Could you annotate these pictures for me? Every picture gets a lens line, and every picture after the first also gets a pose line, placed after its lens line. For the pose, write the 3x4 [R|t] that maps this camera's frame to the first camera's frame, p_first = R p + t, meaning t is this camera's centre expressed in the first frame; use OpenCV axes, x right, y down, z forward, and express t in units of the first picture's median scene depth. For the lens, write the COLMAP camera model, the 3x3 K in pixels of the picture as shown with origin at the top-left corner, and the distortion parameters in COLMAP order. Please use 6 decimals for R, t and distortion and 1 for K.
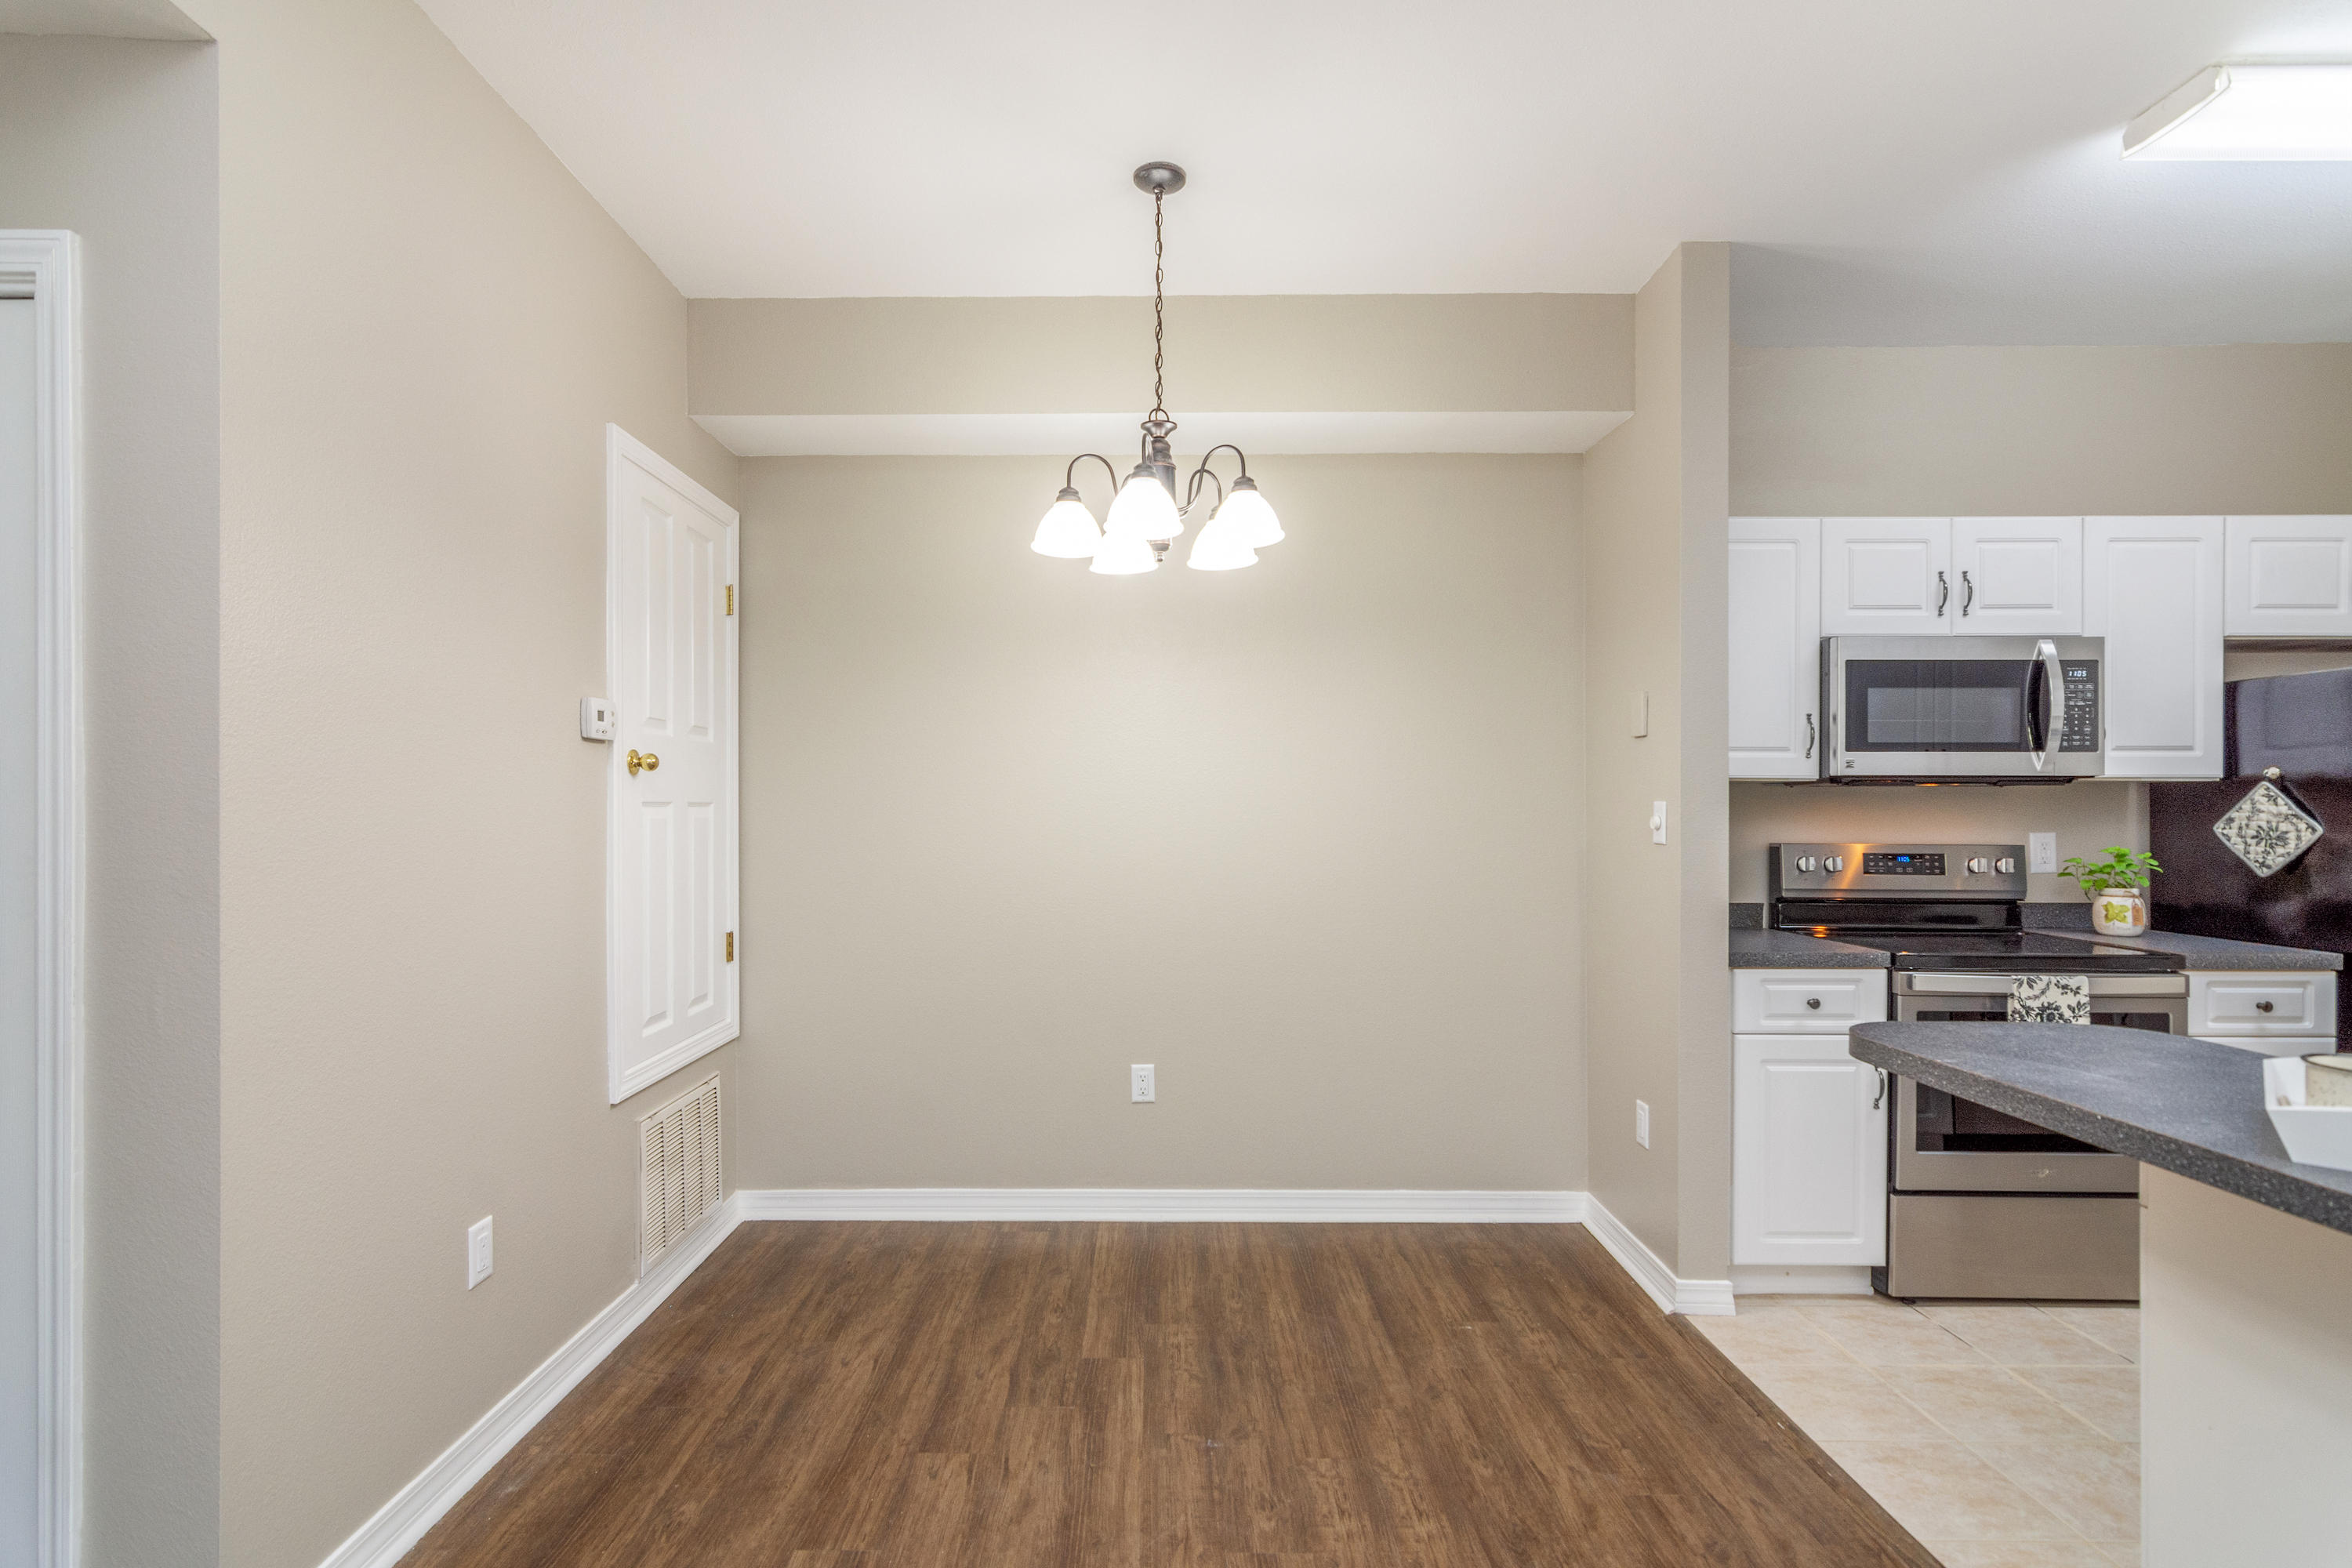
lens RADIAL K [[1162.6, 0, 1179.6], [0, 1162.6, 806.6], [0, 0, 1]] dist [0.007875, 0.001024]
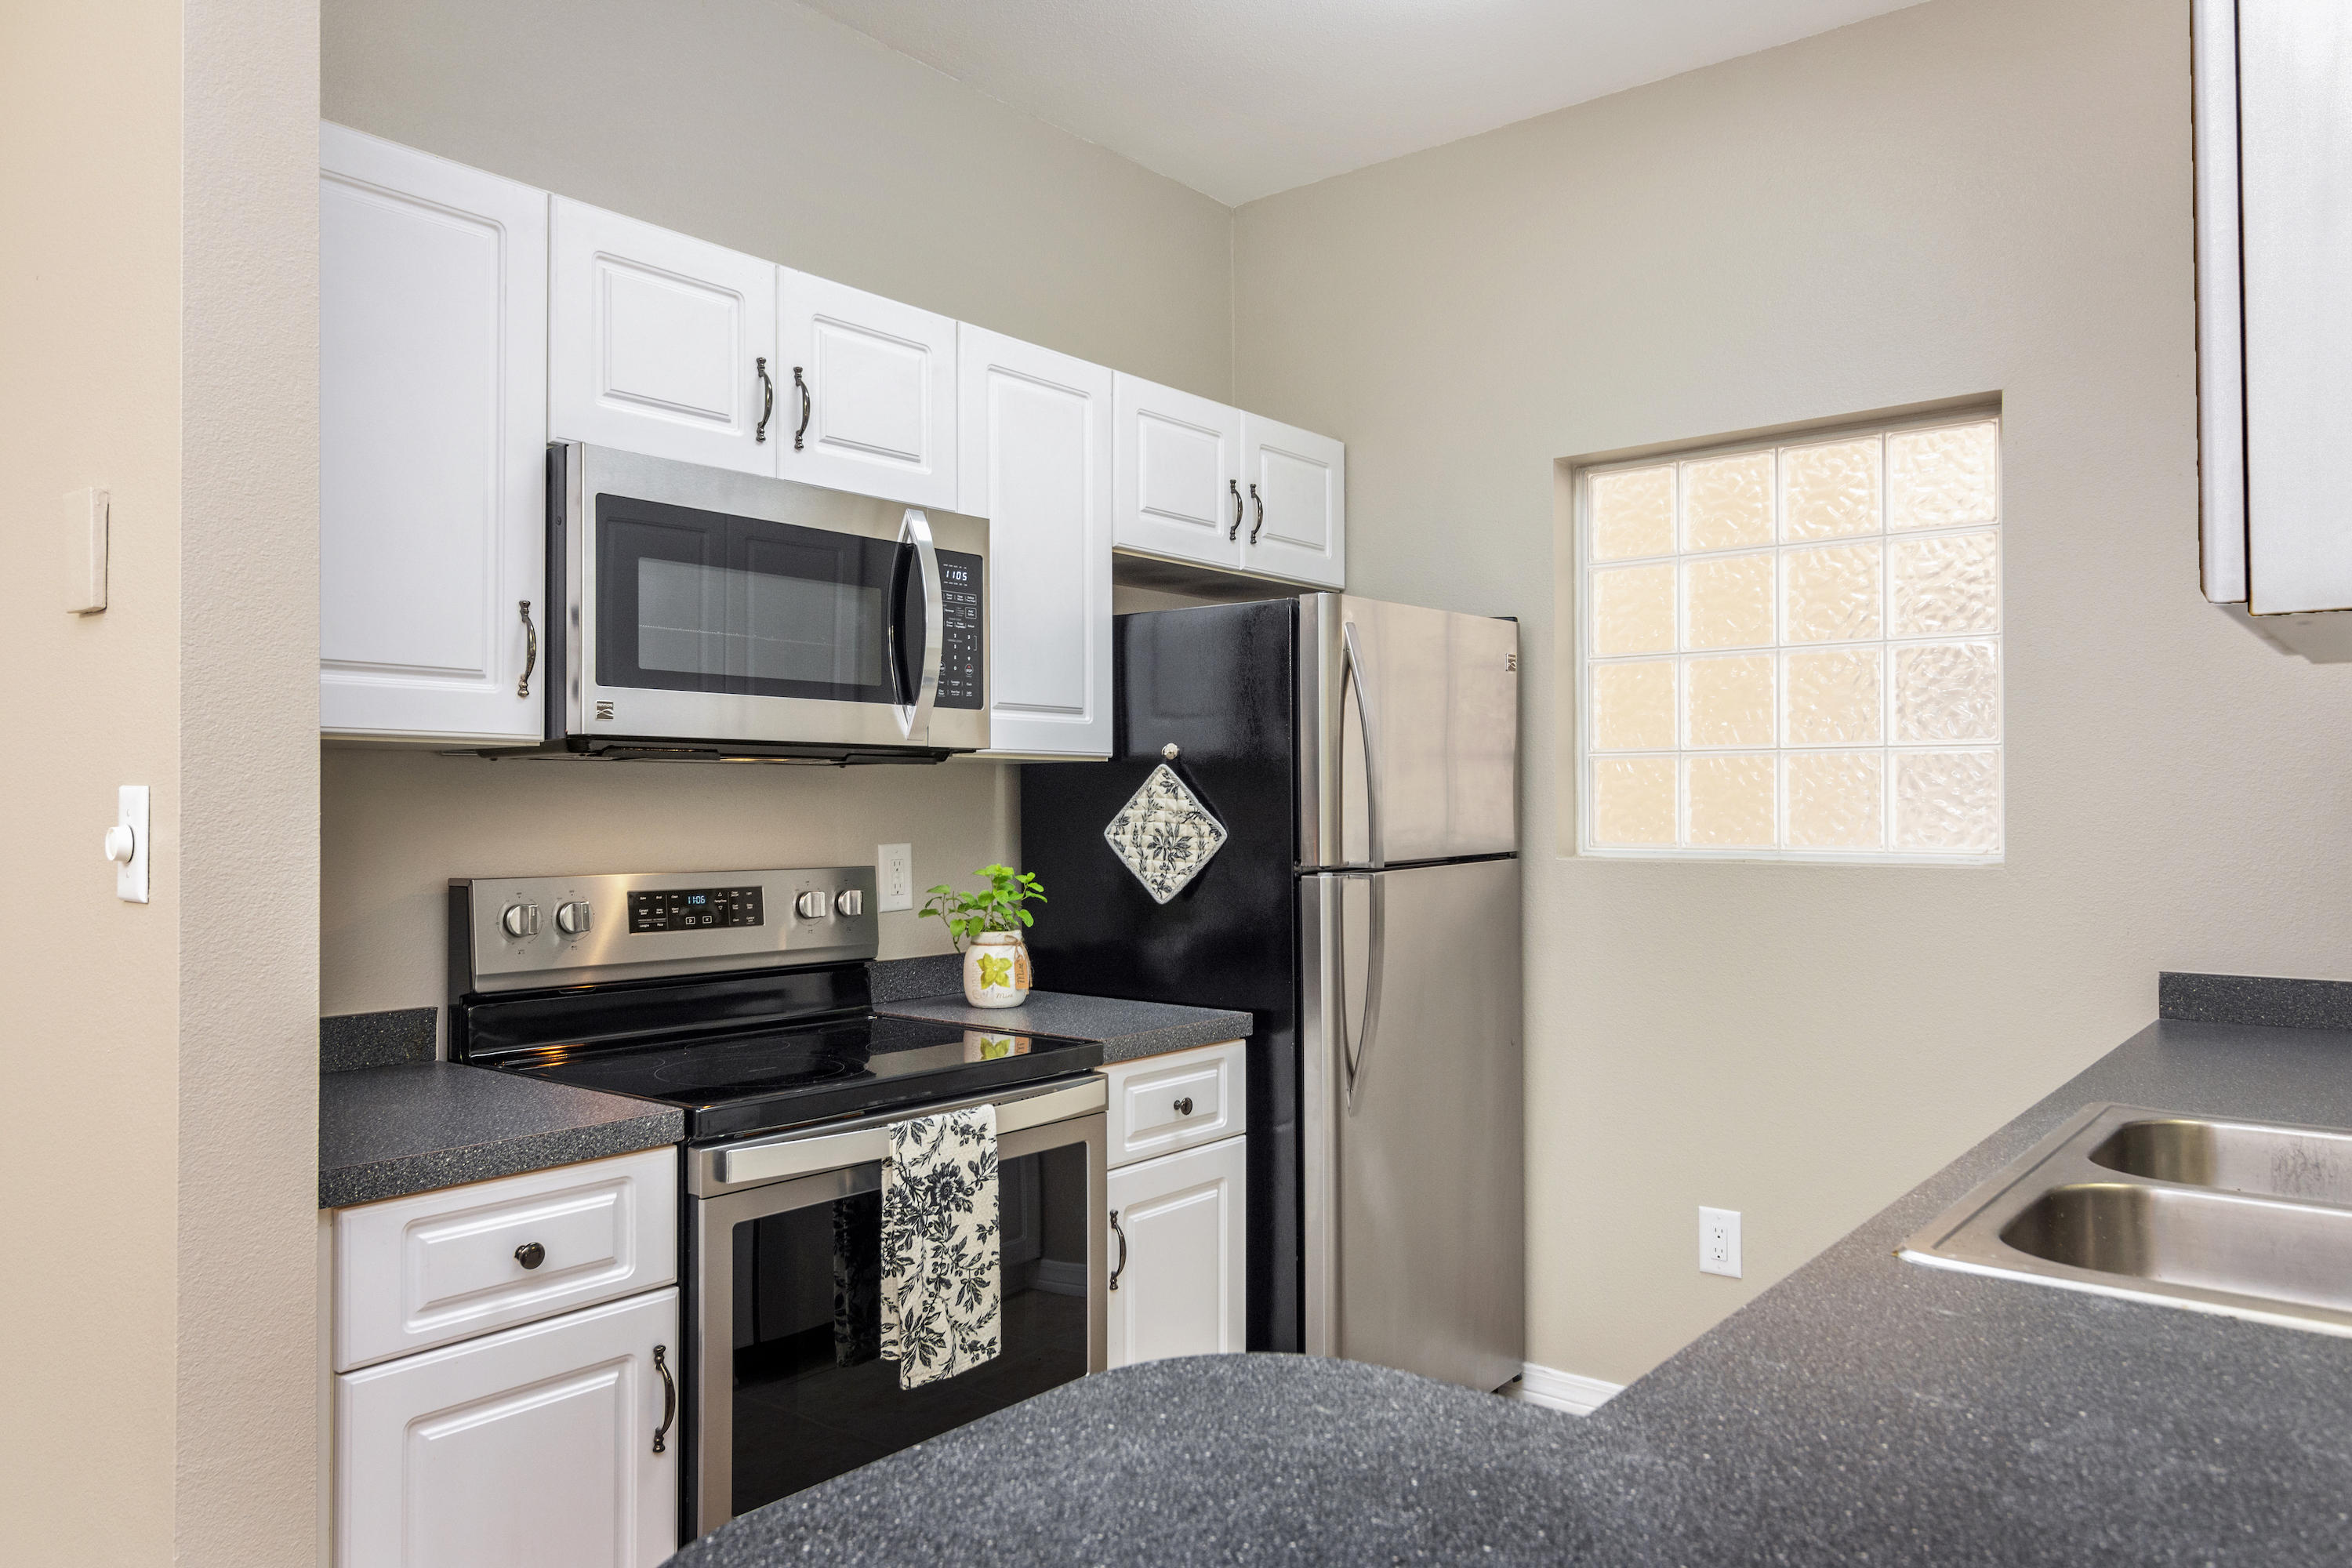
lens RADIAL K [[1523.9, 0, 1139.5], [0, 1523.9, 795.1], [0, 0, 1]] dist [-0.001931, 0.002457]
pose [[0.652438, 0.002647, 0.757838, 0.246937], [0.003705, 0.999971, -0.006683, 0.002773], [-0.757833, 0.007168, 0.652409, 0.430789]]
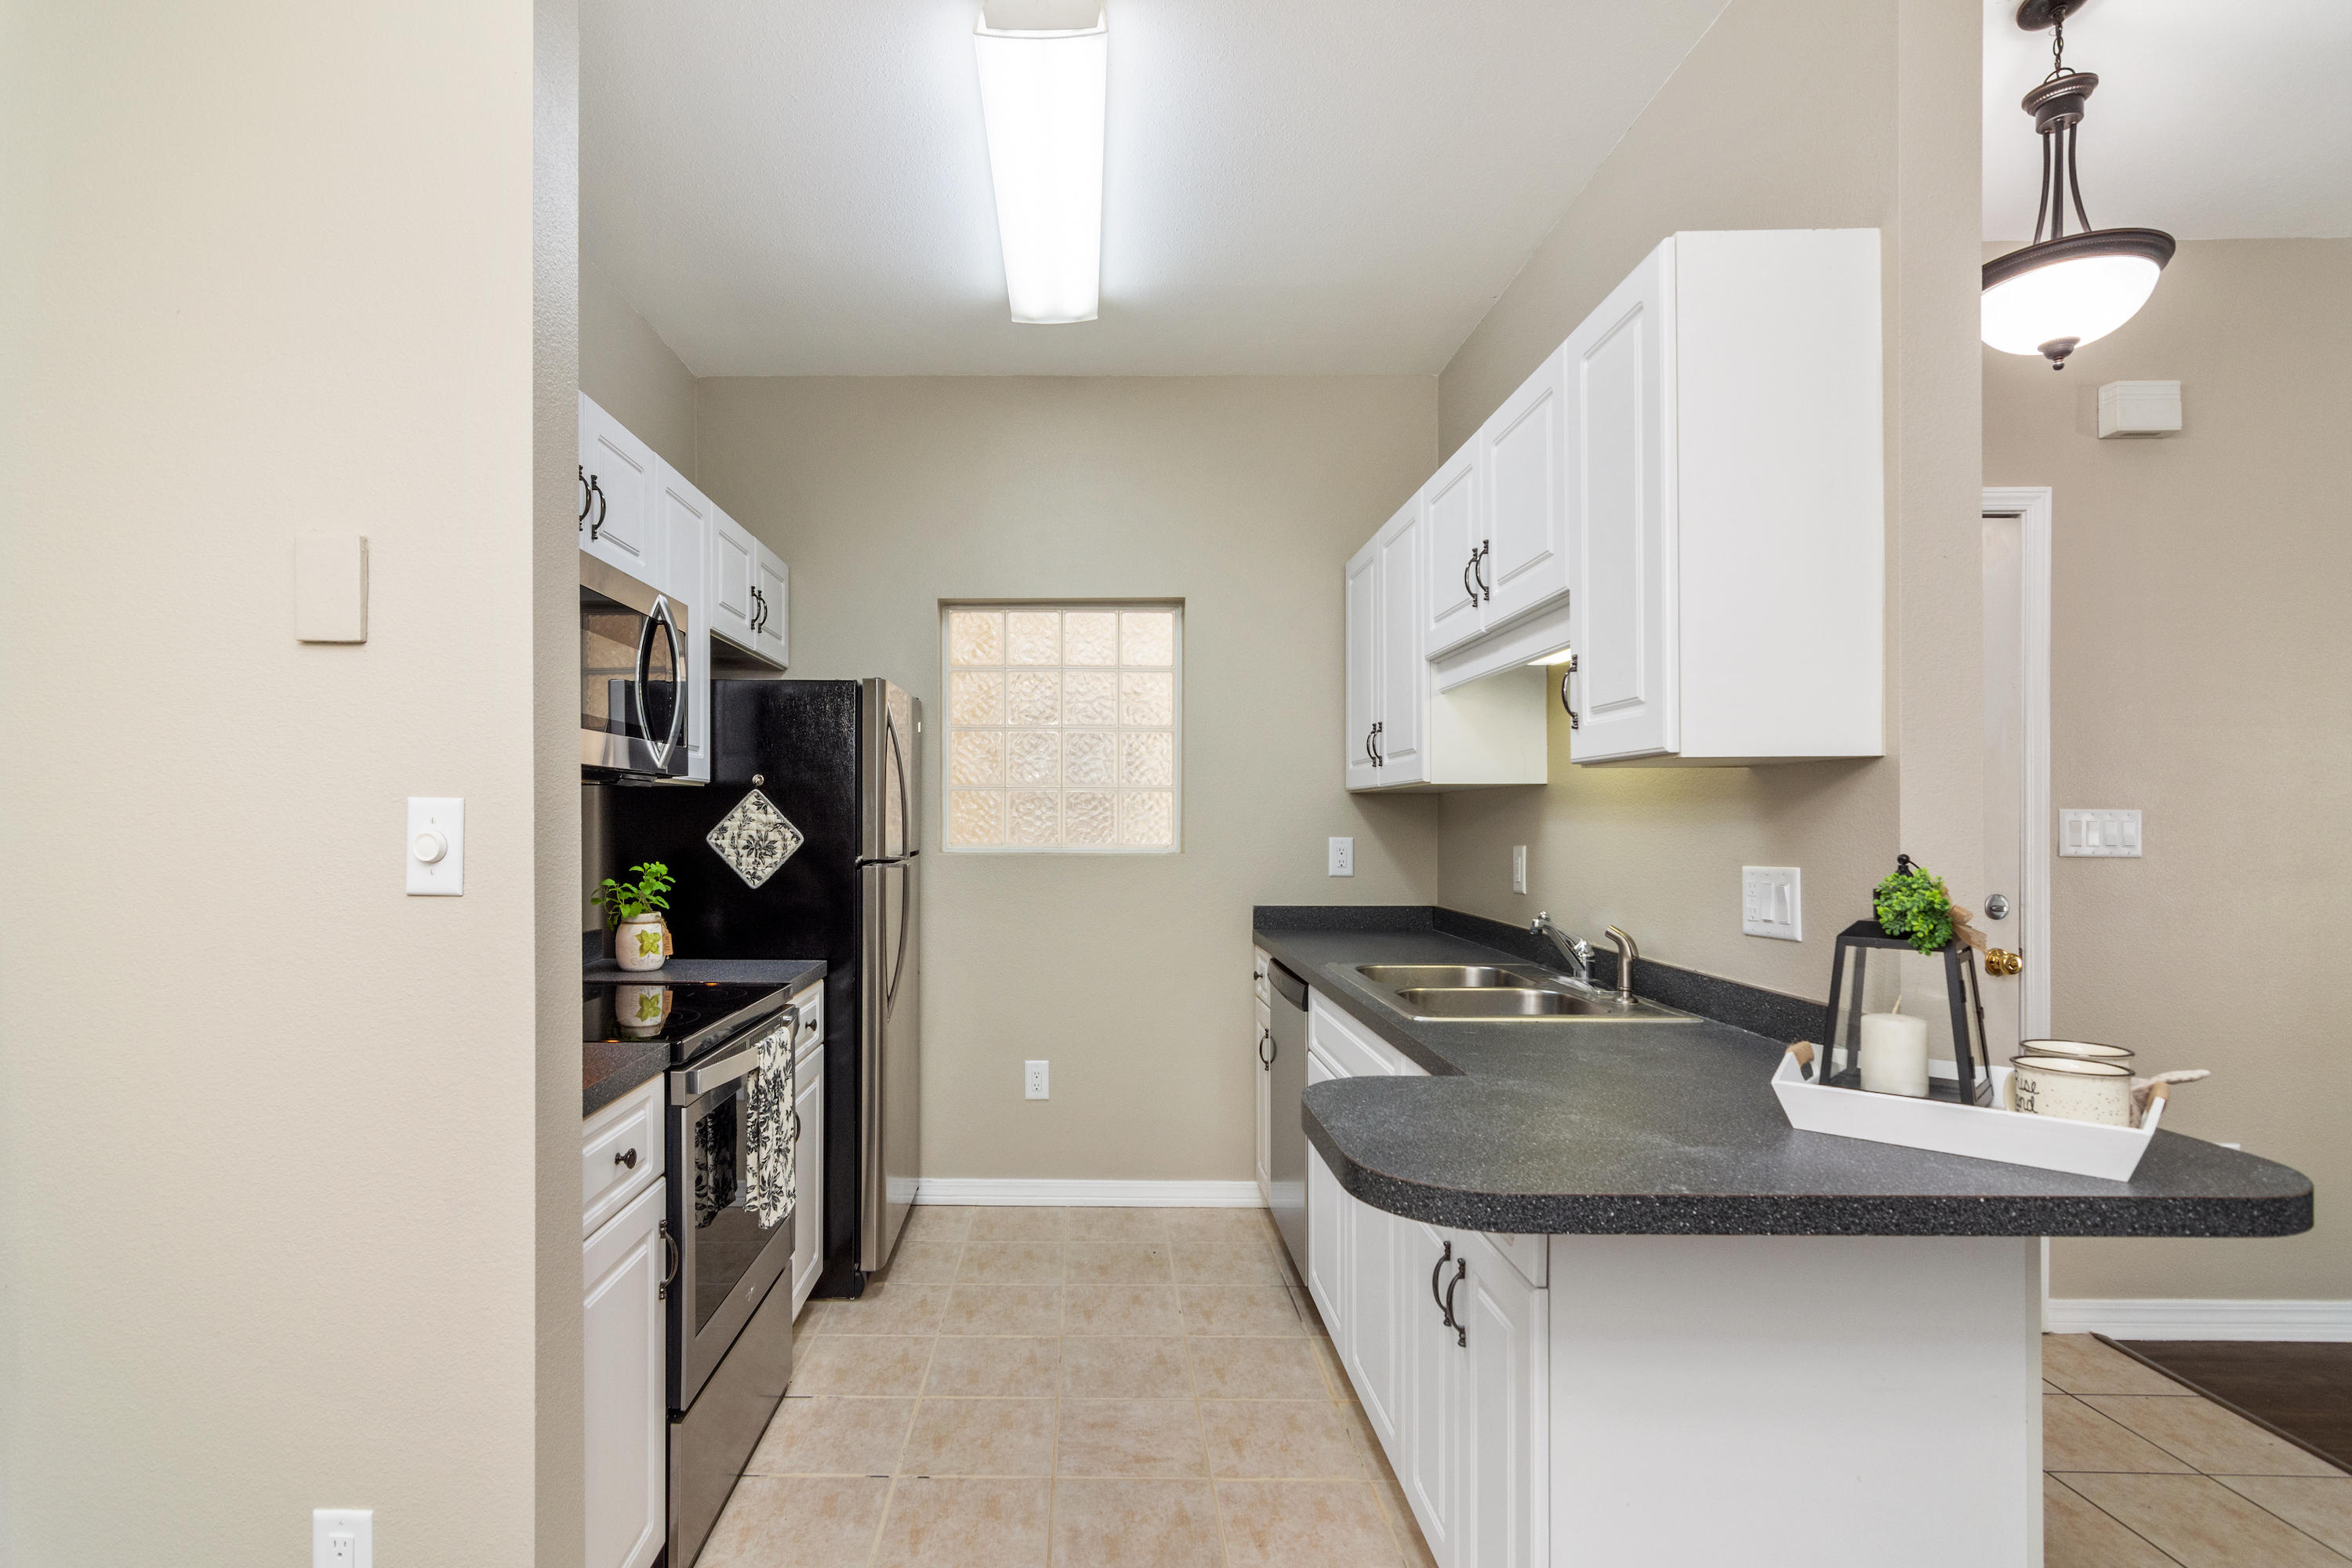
lens RADIAL K [[1162.6, 0, 1025.9], [0, 1162.6, 827.6], [0, 0, 1]] dist [0.007875, 0.001024]
pose [[0.036637, -0.007341, 0.999302, -0.011191], [0.001330, 0.999972, 0.007297, 0.003699], [-0.999328, 0.001062, 0.036646, 0.737165]]
